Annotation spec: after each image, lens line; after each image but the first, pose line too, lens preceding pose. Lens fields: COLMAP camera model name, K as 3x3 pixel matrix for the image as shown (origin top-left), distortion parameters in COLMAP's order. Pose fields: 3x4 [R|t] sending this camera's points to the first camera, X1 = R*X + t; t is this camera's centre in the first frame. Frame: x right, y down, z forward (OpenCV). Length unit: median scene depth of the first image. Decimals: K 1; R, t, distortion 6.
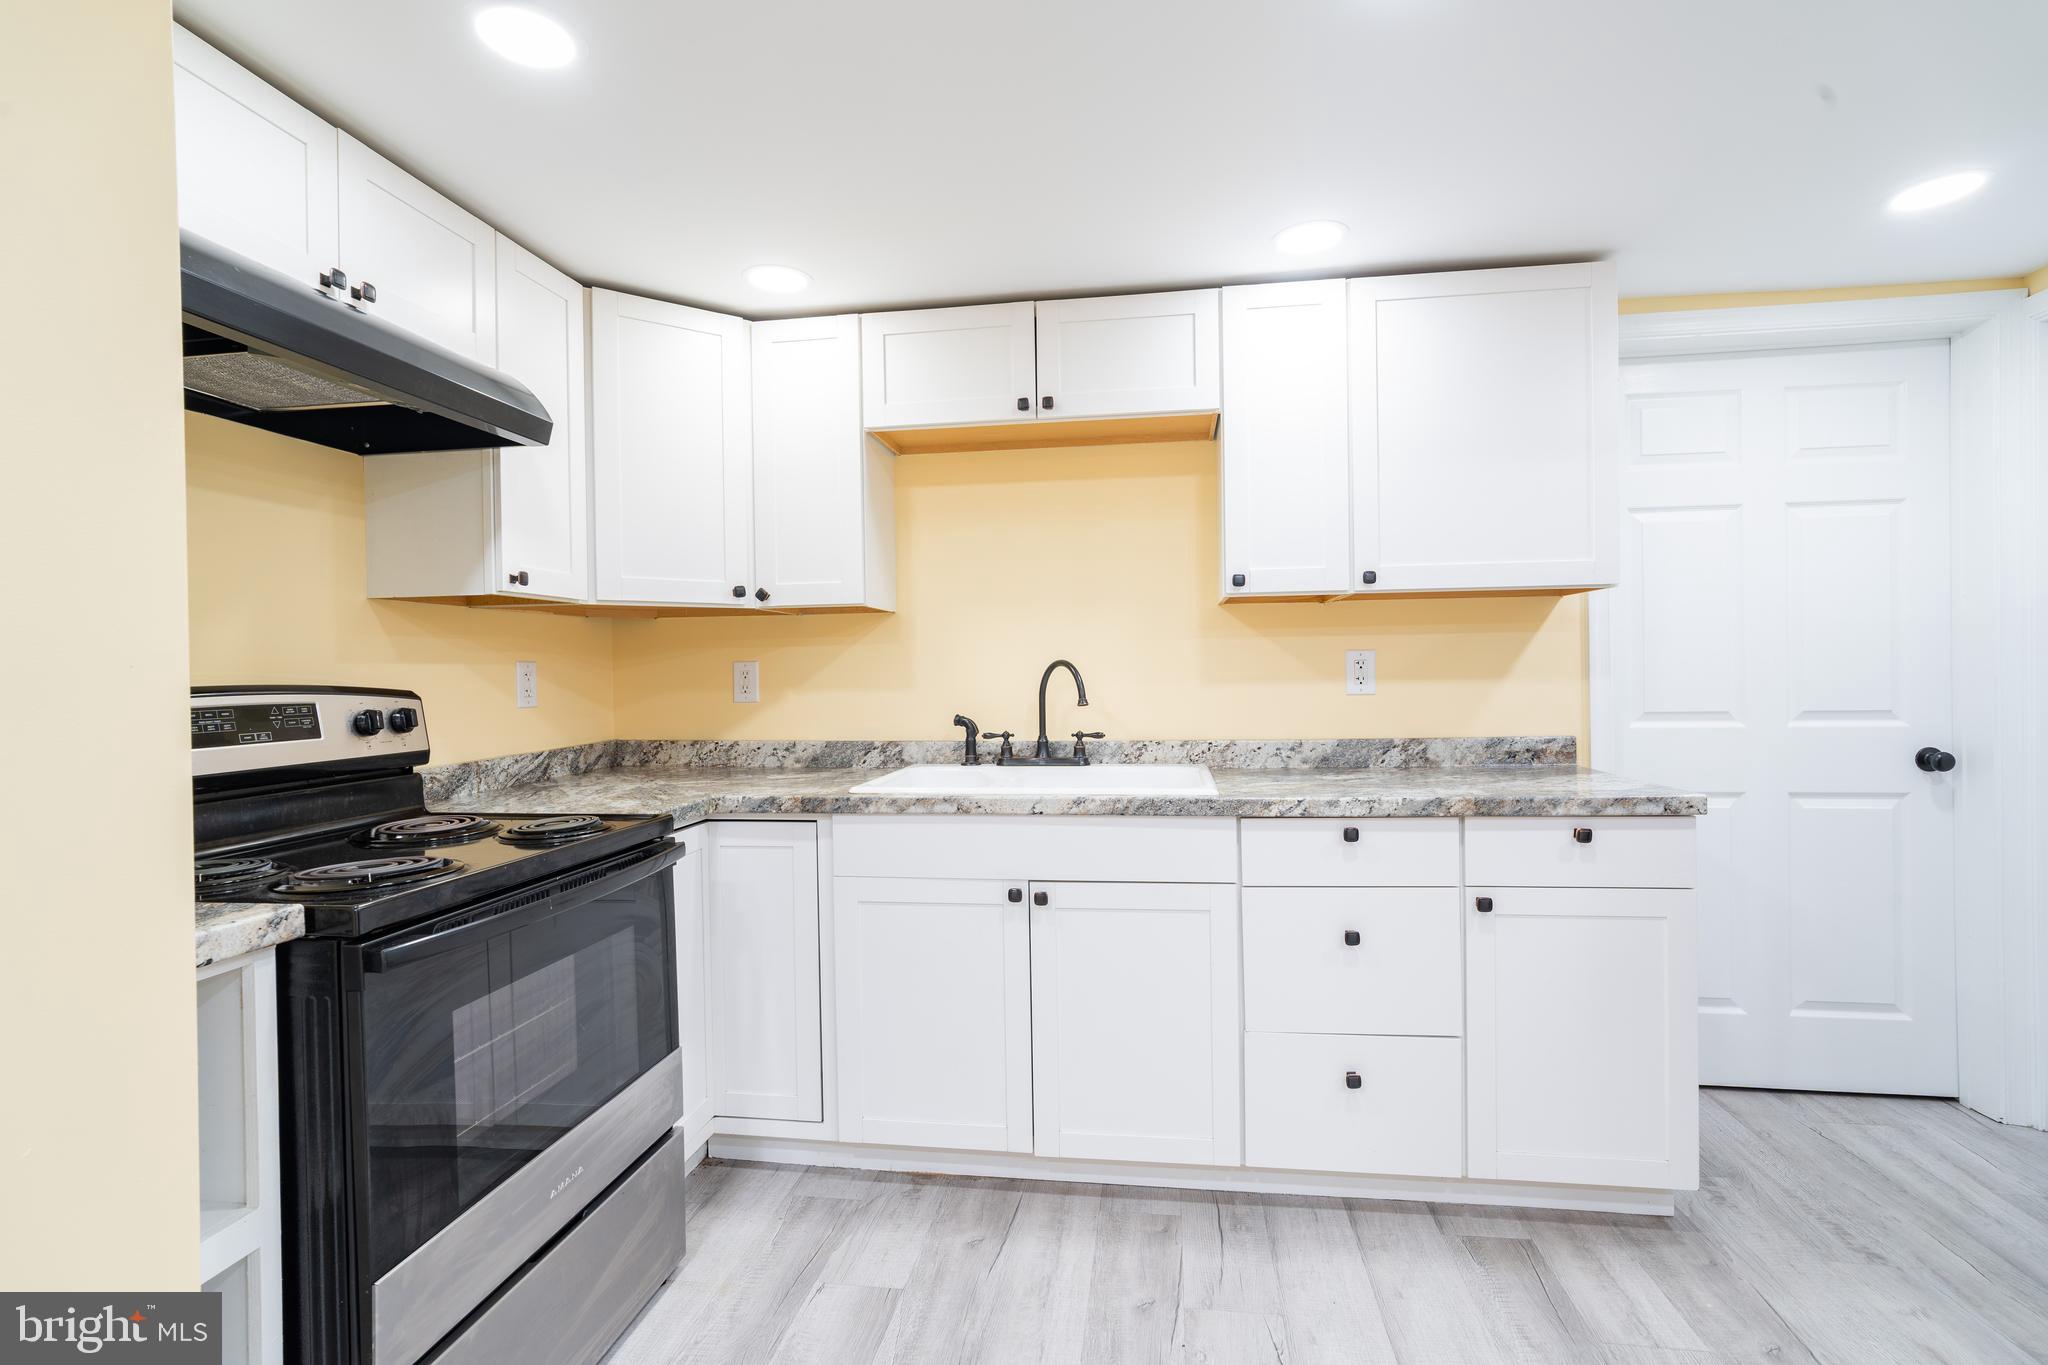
lens RADIAL K [[955.0, 0, 1023.6], [0, 955.0, 682.7], [0, 0, 1]] dist [-0.016848, 0.007757]
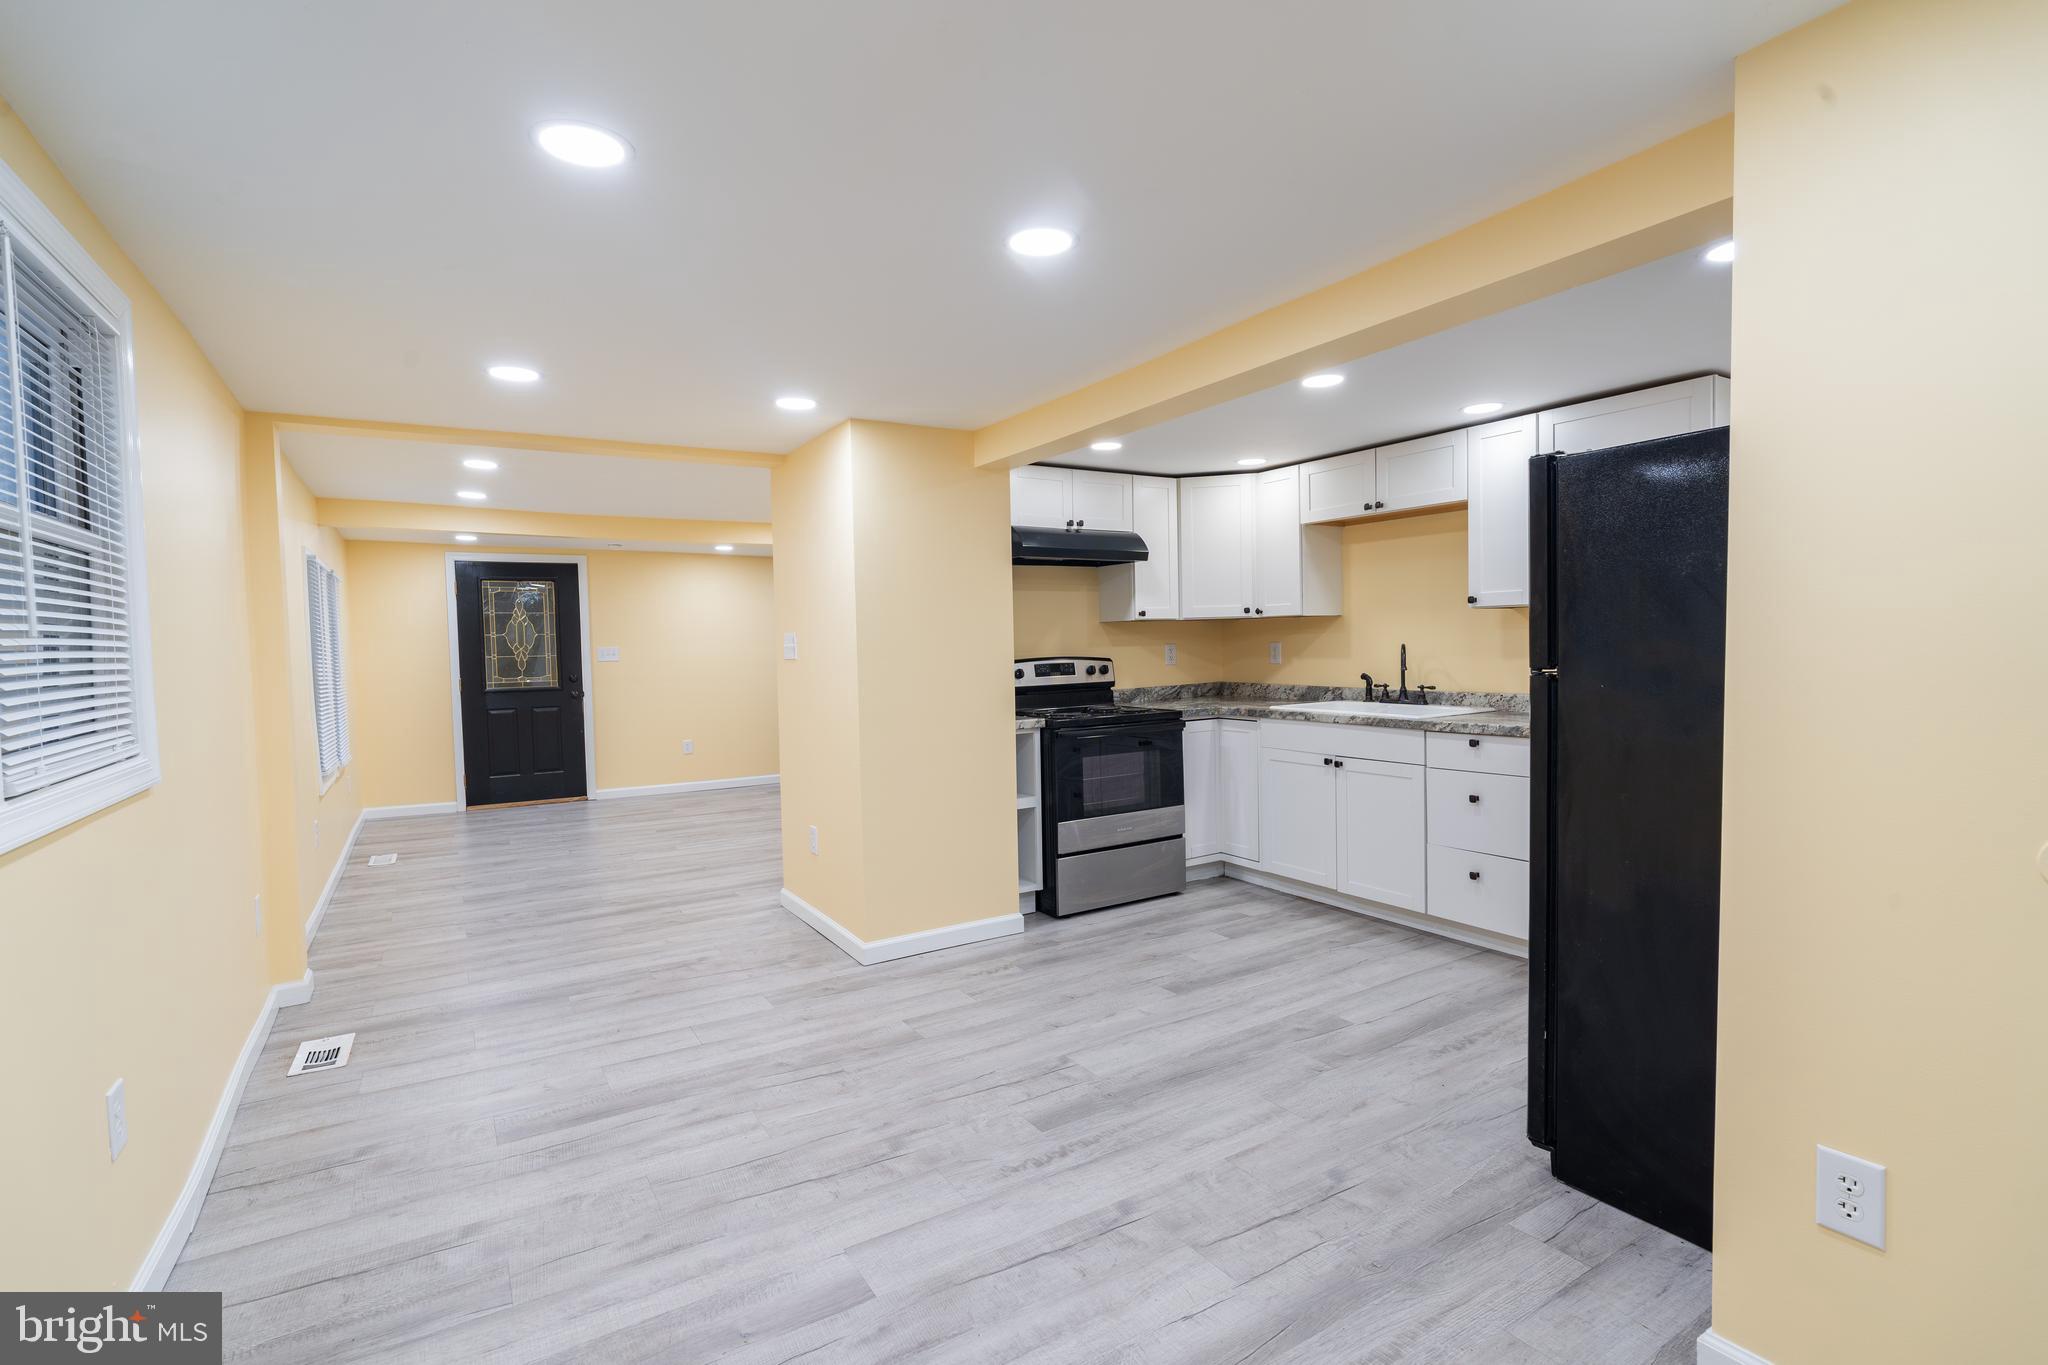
lens RADIAL K [[955.0, 0, 1021.0], [0, 955.0, 680.1], [0, 0, 1]] dist [-0.016848, 0.007757]
pose [[0.644166, 0.032217, -0.764207, 1.110661], [0.004732, 0.998926, 0.046101, -0.049279], [0.764871, -0.033312, 0.643321, -0.804068]]
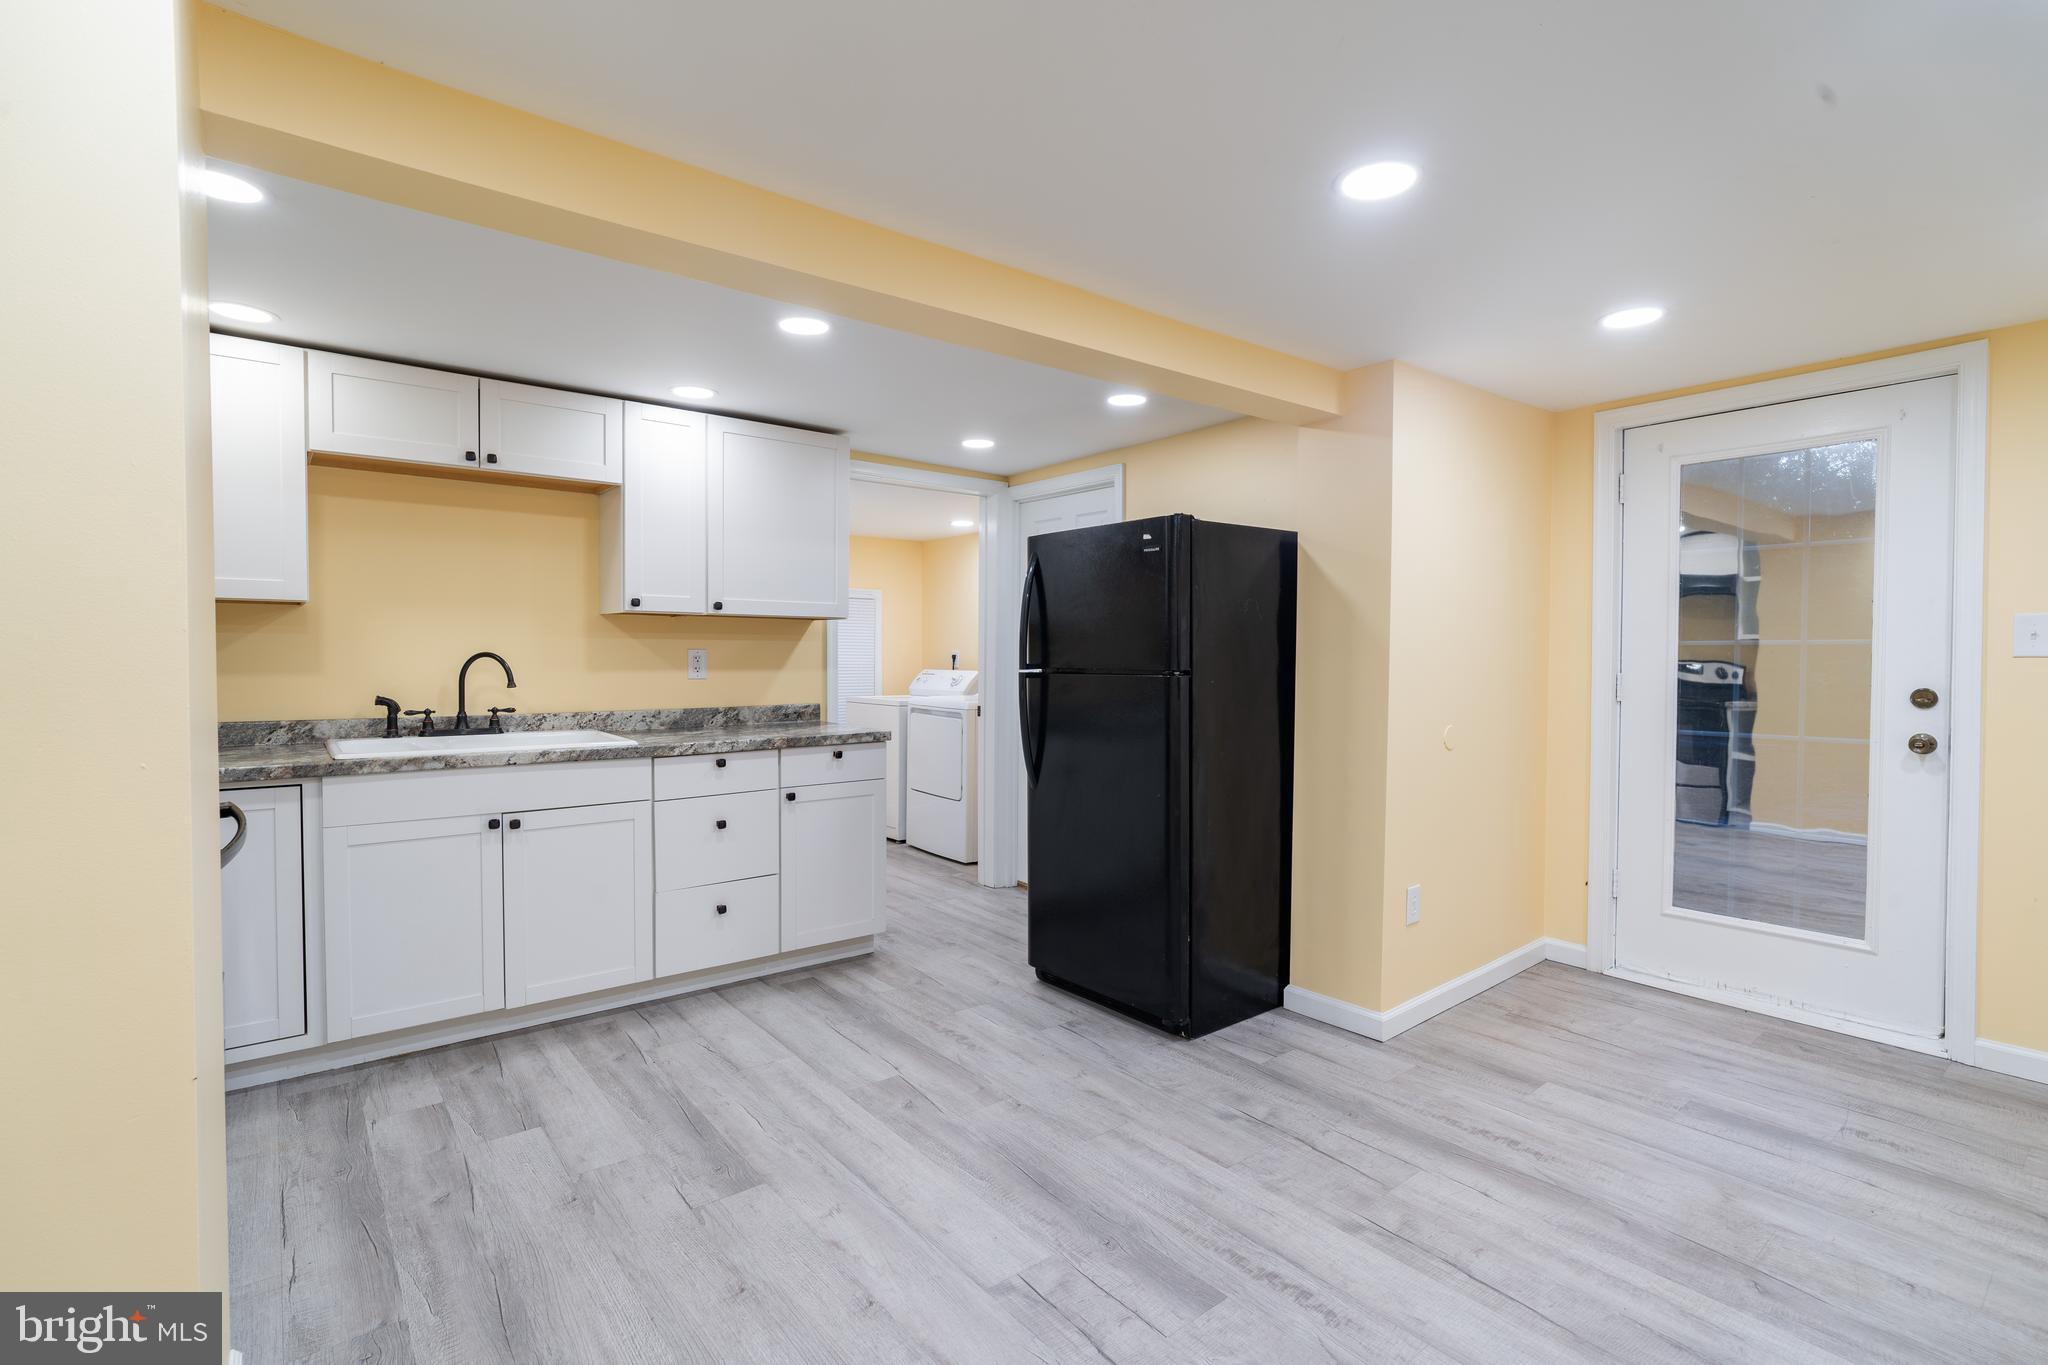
lens RADIAL K [[955.0, 0, 1025.9], [0, 955.0, 683.5], [0, 0, 1]] dist [-0.016848, 0.007757]
pose [[0.677891, -0.003656, 0.735153, -0.492579], [-0.012105, 0.999797, 0.016135, -0.013327], [-0.735063, -0.019836, 0.677709, -0.494687]]
